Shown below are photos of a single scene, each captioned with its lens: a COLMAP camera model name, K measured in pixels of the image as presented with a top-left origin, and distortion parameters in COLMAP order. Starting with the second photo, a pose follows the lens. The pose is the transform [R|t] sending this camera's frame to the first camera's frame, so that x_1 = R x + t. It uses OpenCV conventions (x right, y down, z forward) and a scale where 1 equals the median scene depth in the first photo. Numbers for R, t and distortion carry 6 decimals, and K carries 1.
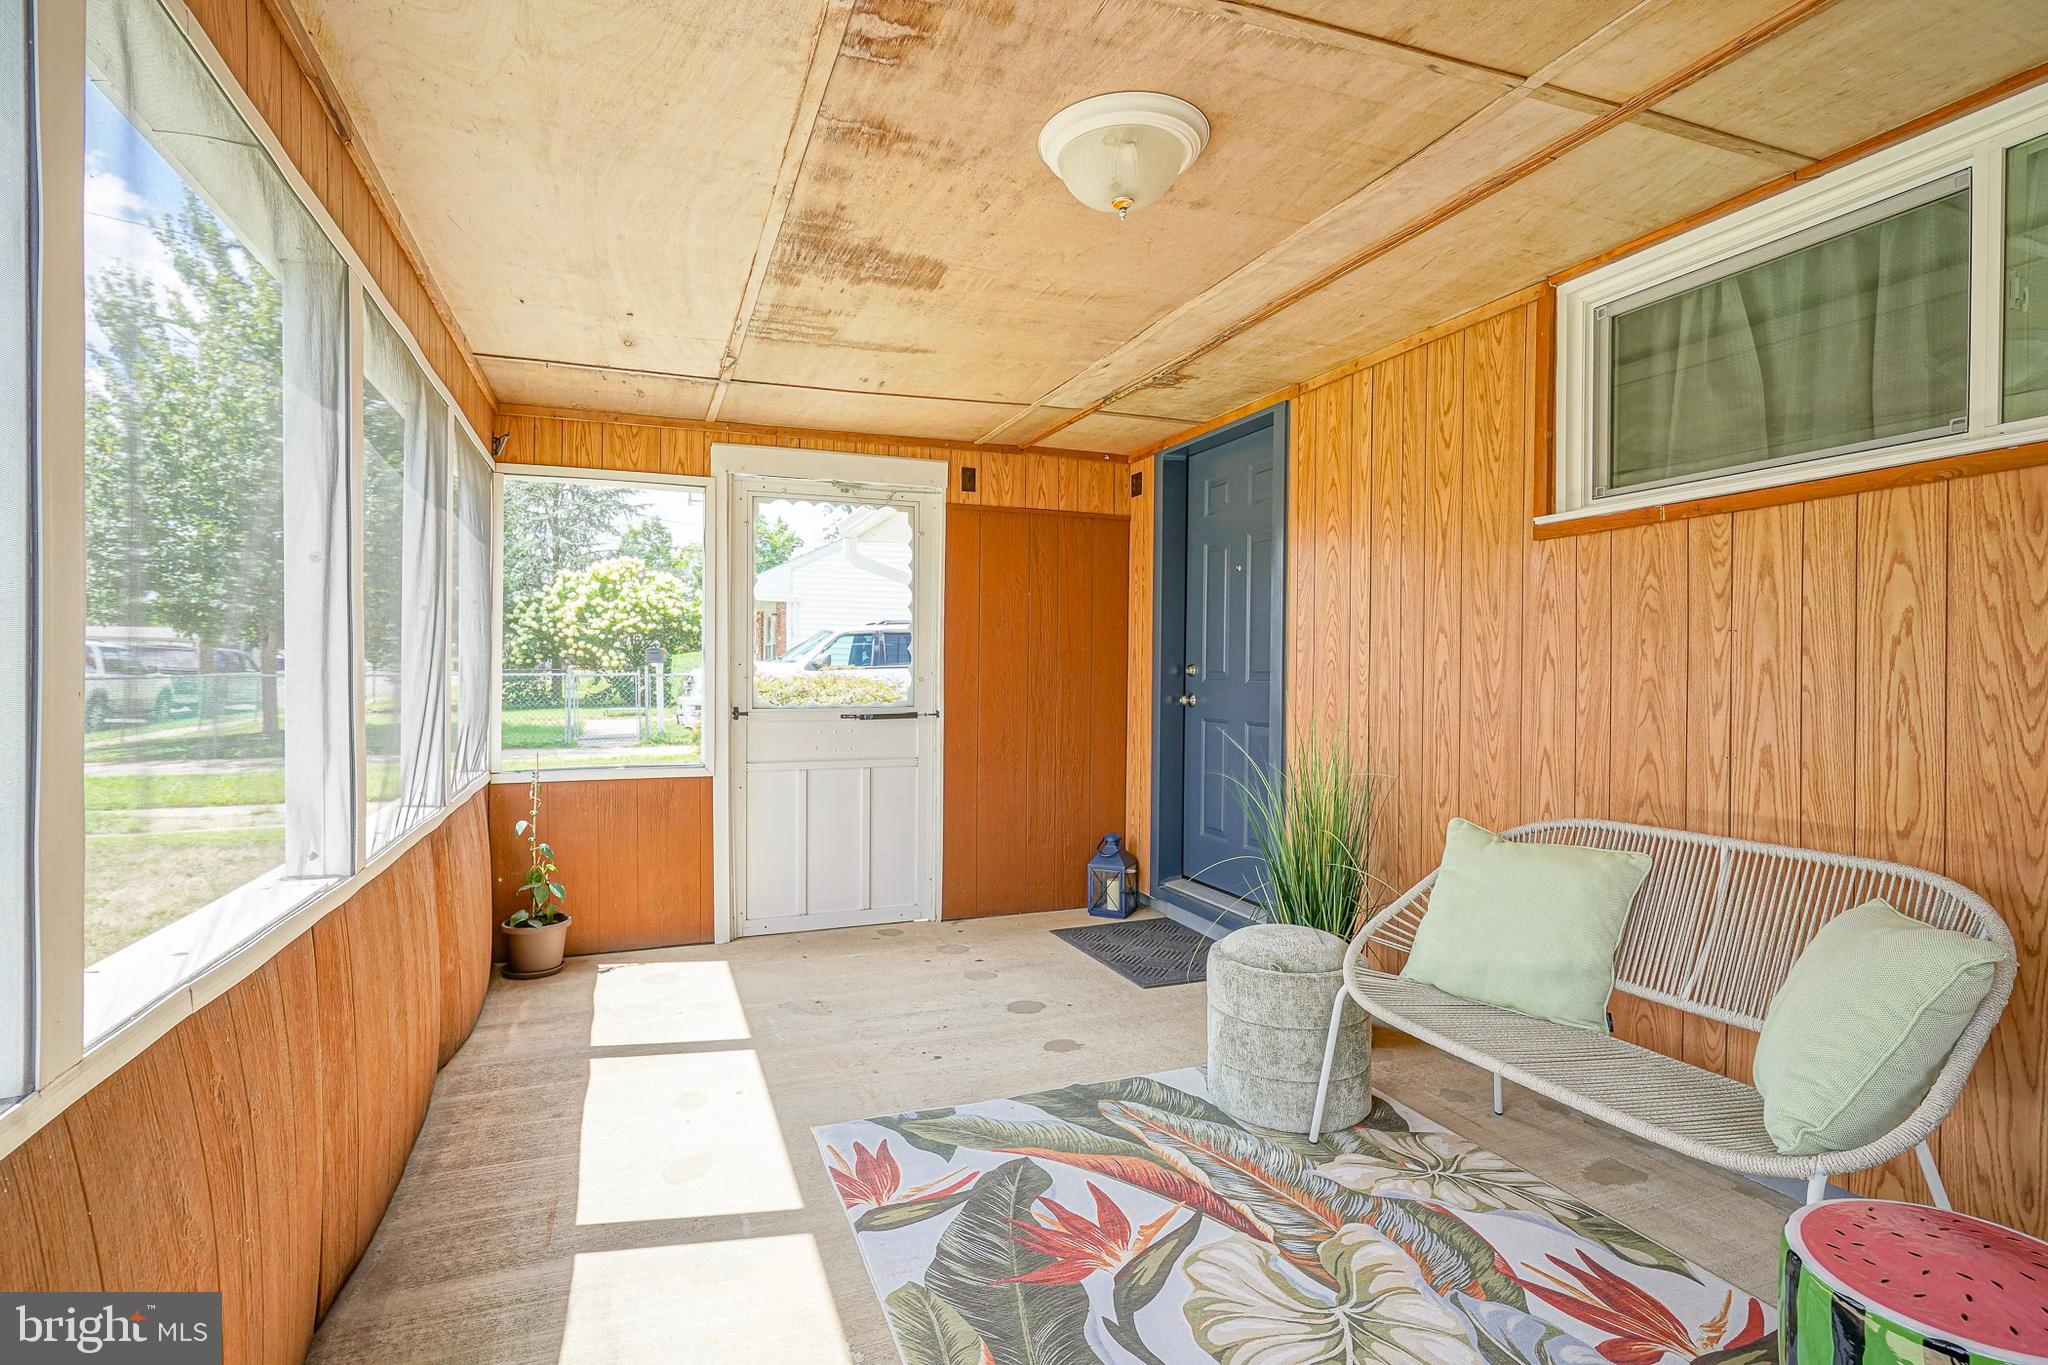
lens RADIAL K [[1002.4, 0, 1022.6], [0, 1002.4, 674.5], [0, 0, 1]] dist [-0.006610, 0.004292]
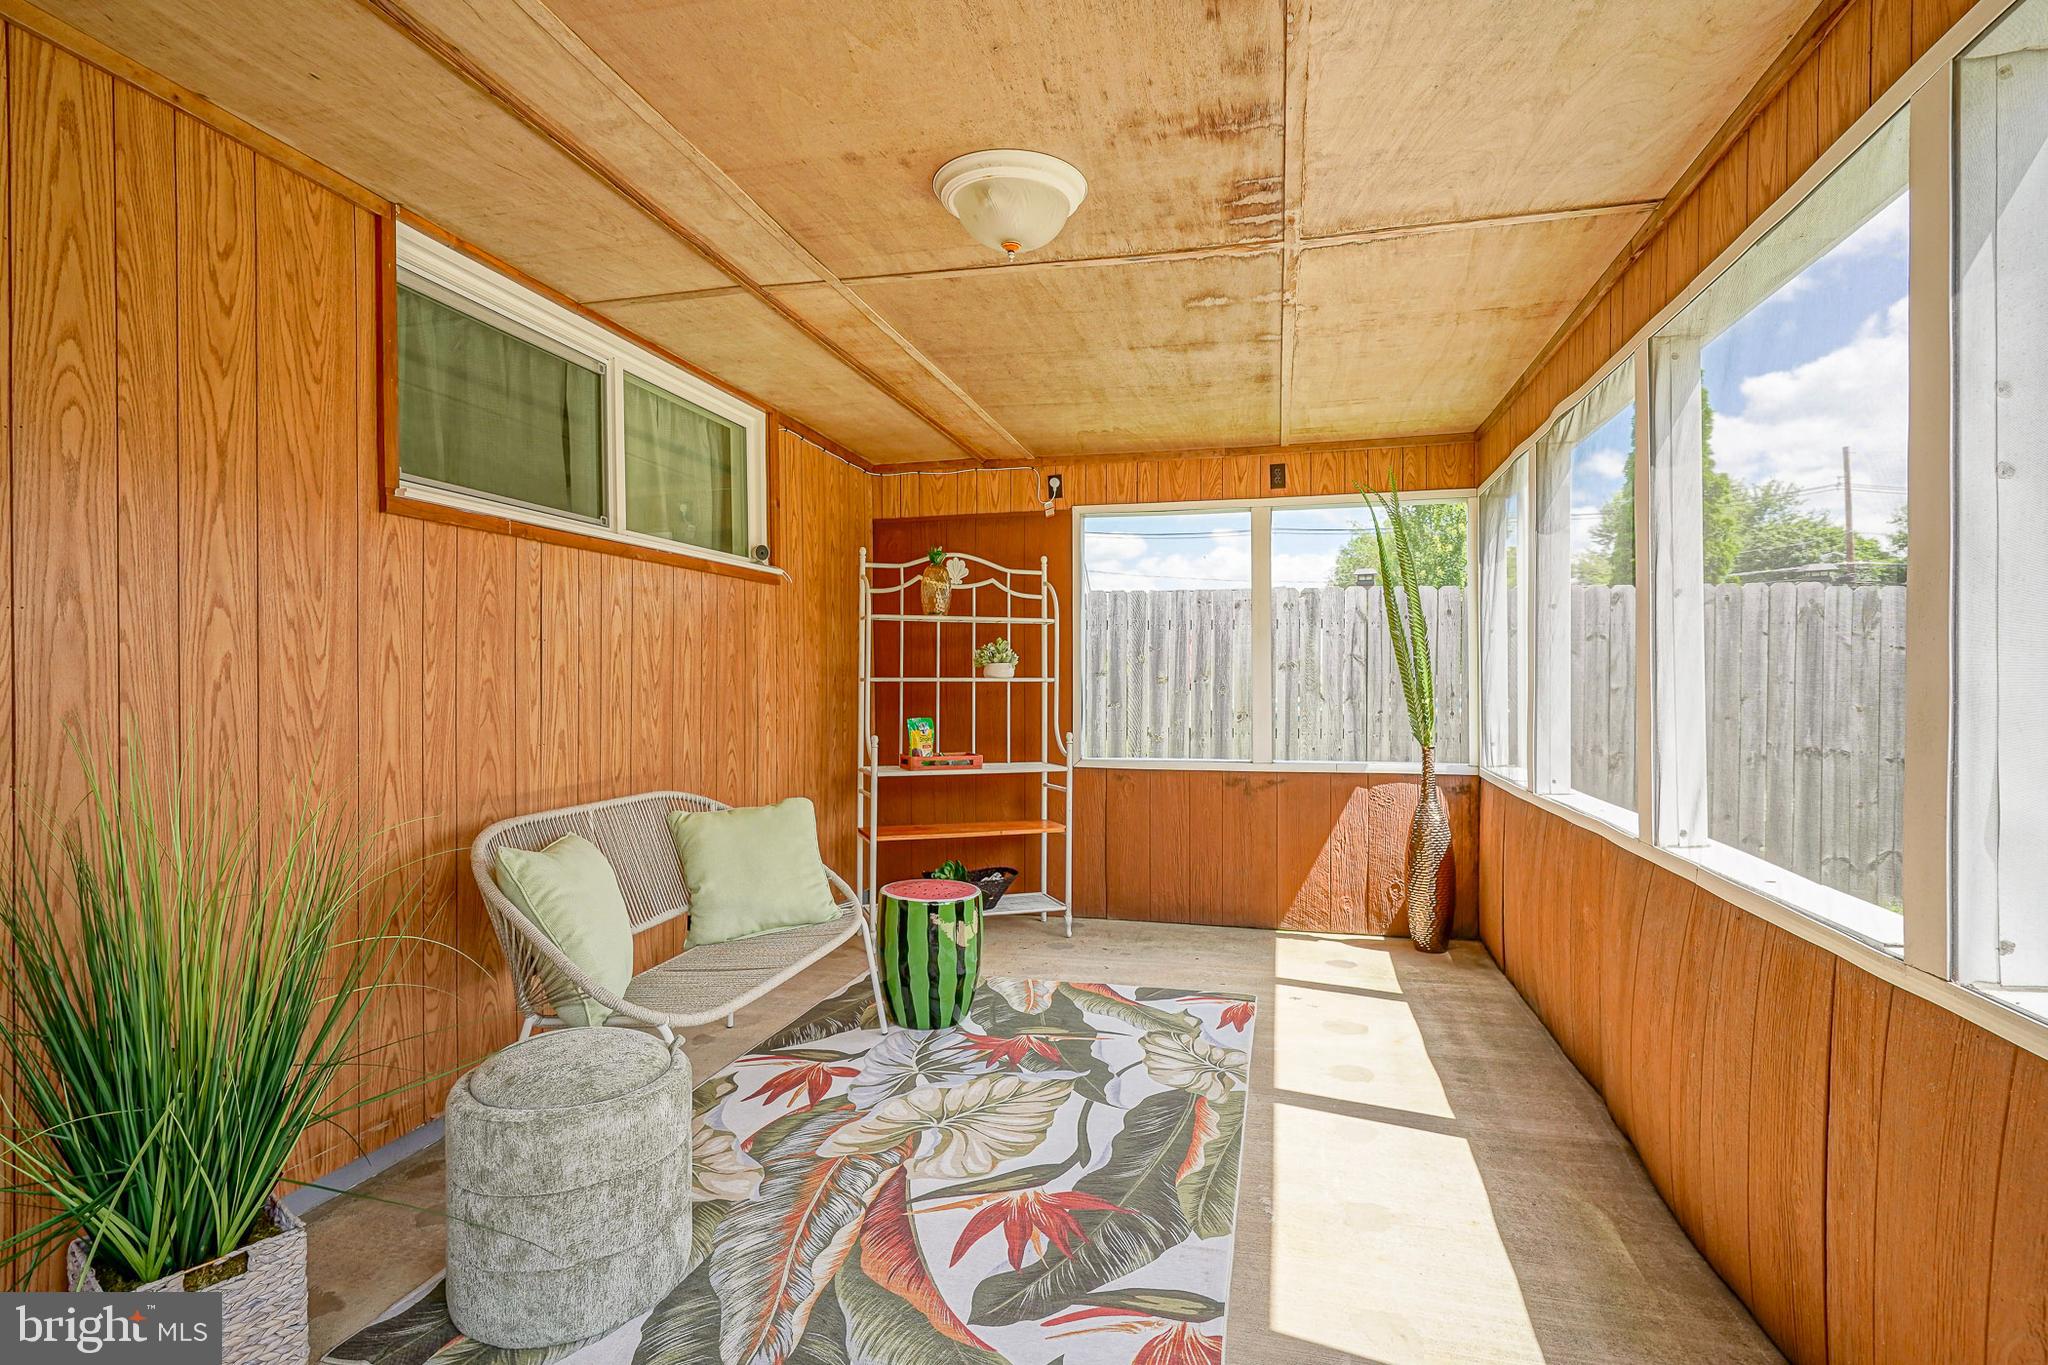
lens RADIAL K [[1063.4, 0, 1051.7], [0, 1063.4, 678.2], [0, 0, 1]] dist [-0.002020, -0.000143]
pose [[-0.838567, -0.001830, 0.544796, -0.510642], [-0.002689, 0.999996, -0.000780, 0.001815], [-0.544792, -0.002119, -0.838568, 1.741895]]
